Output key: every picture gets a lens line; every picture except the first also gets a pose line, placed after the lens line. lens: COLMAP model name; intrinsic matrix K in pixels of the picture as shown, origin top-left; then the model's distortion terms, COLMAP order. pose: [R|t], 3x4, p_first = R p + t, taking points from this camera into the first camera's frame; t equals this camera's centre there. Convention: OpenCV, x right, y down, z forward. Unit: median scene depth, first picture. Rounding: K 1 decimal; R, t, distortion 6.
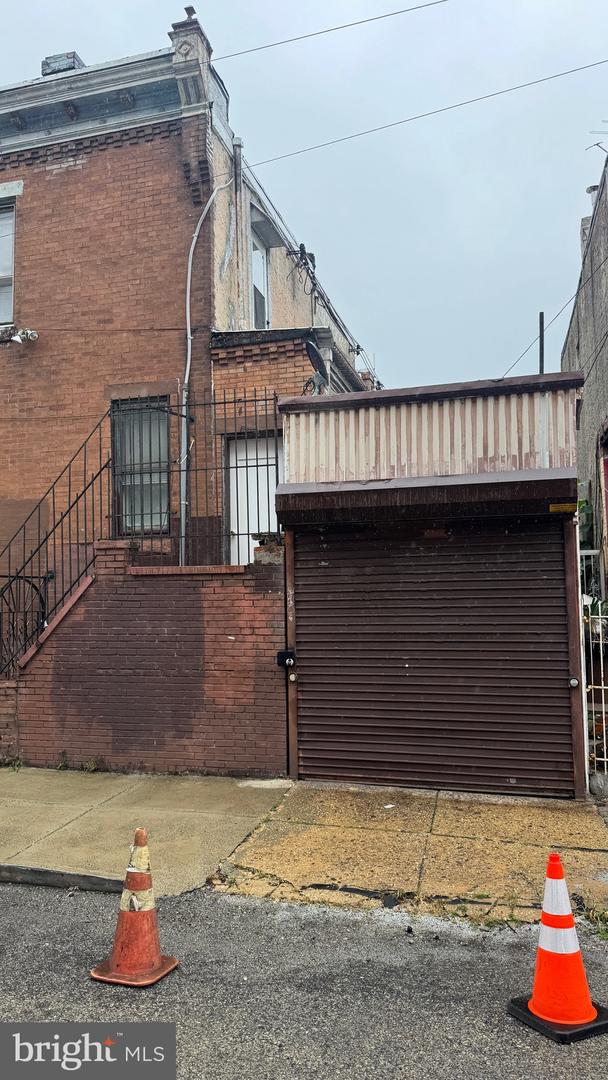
lens RADIAL K [[754.6, 0, 307.3], [0, 754.6, 540.2], [0, 0, 1]] dist [0.052127, -0.076159]
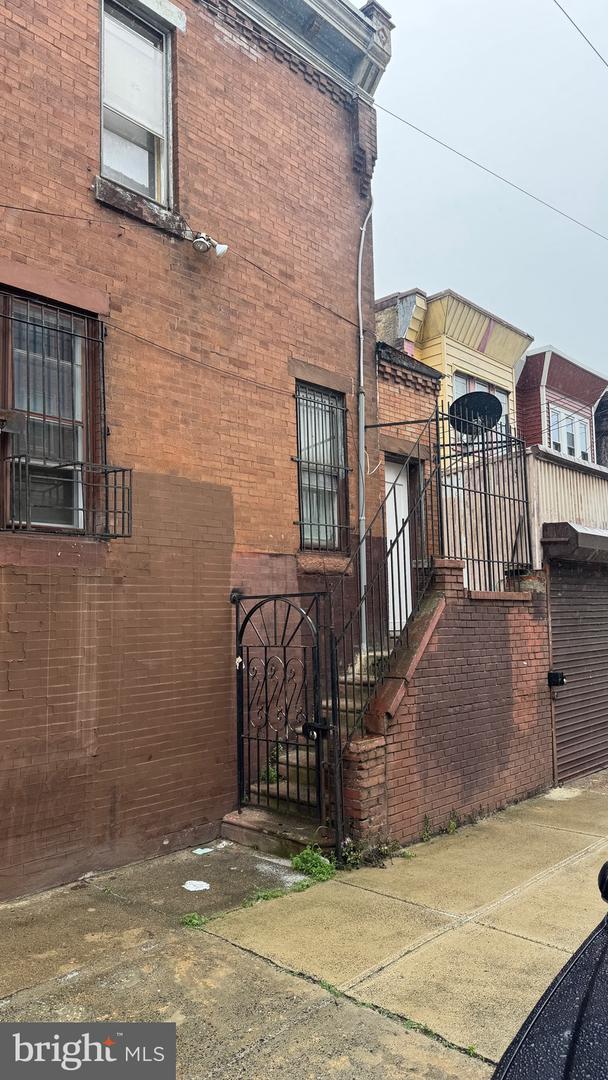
lens RADIAL K [[754.6, 0, 305.2], [0, 754.6, 547.7], [0, 0, 1]] dist [0.052127, -0.076159]
pose [[0.478100, 0.092201, 0.873452, -0.973981], [-0.047041, 0.995735, -0.079360, 0.057373], [-0.877045, -0.003146, 0.480399, 0.640738]]
